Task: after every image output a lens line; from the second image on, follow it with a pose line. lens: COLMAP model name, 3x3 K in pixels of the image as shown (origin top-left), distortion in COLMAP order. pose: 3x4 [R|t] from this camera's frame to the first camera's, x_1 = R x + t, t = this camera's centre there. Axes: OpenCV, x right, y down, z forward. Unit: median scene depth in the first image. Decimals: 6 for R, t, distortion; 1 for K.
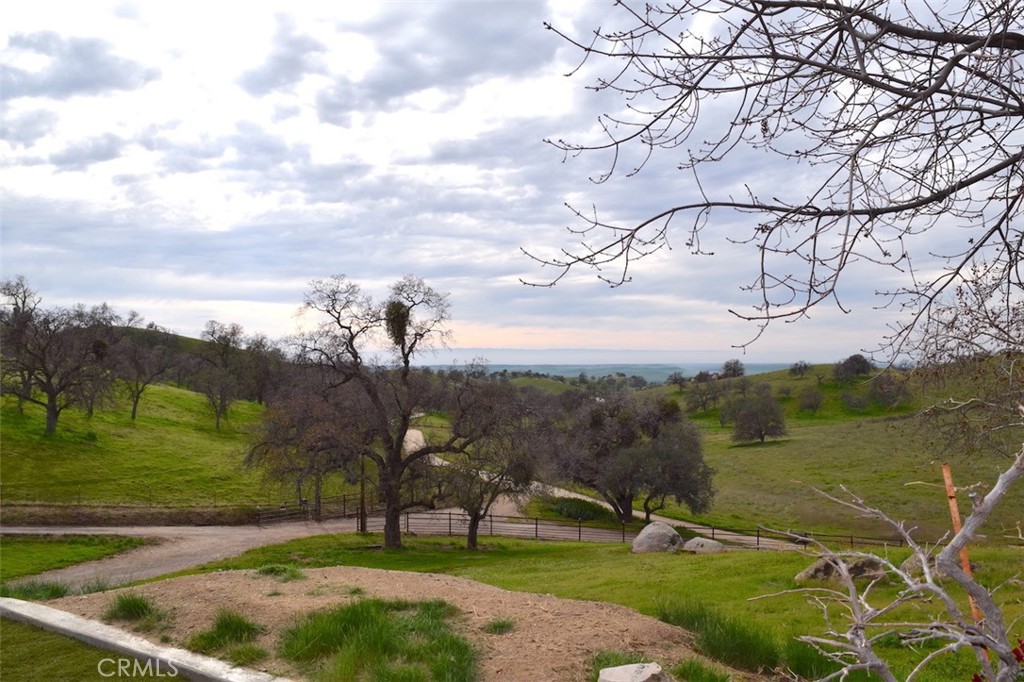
lens RADIAL K [[888.9, 0, 509.6], [0, 888.9, 345.0], [0, 0, 1]] dist [-0.086841, 0.021500]
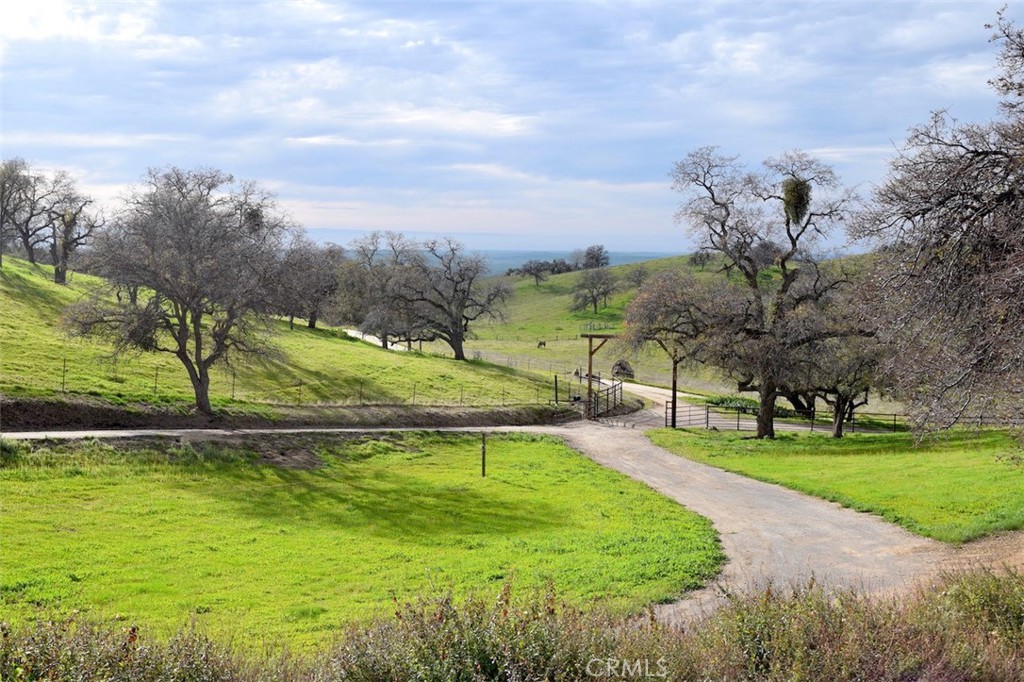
lens RADIAL K [[1170.5, 0, 512.7], [0, 1170.5, 350.5], [0, 0, 1]] dist [-0.034457, 0.000000]
pose [[0.971973, -0.010787, 0.234846, -0.627069], [-0.014364, 0.994355, 0.105123, 0.006321], [-0.234654, -0.105550, 0.966332, -0.129211]]
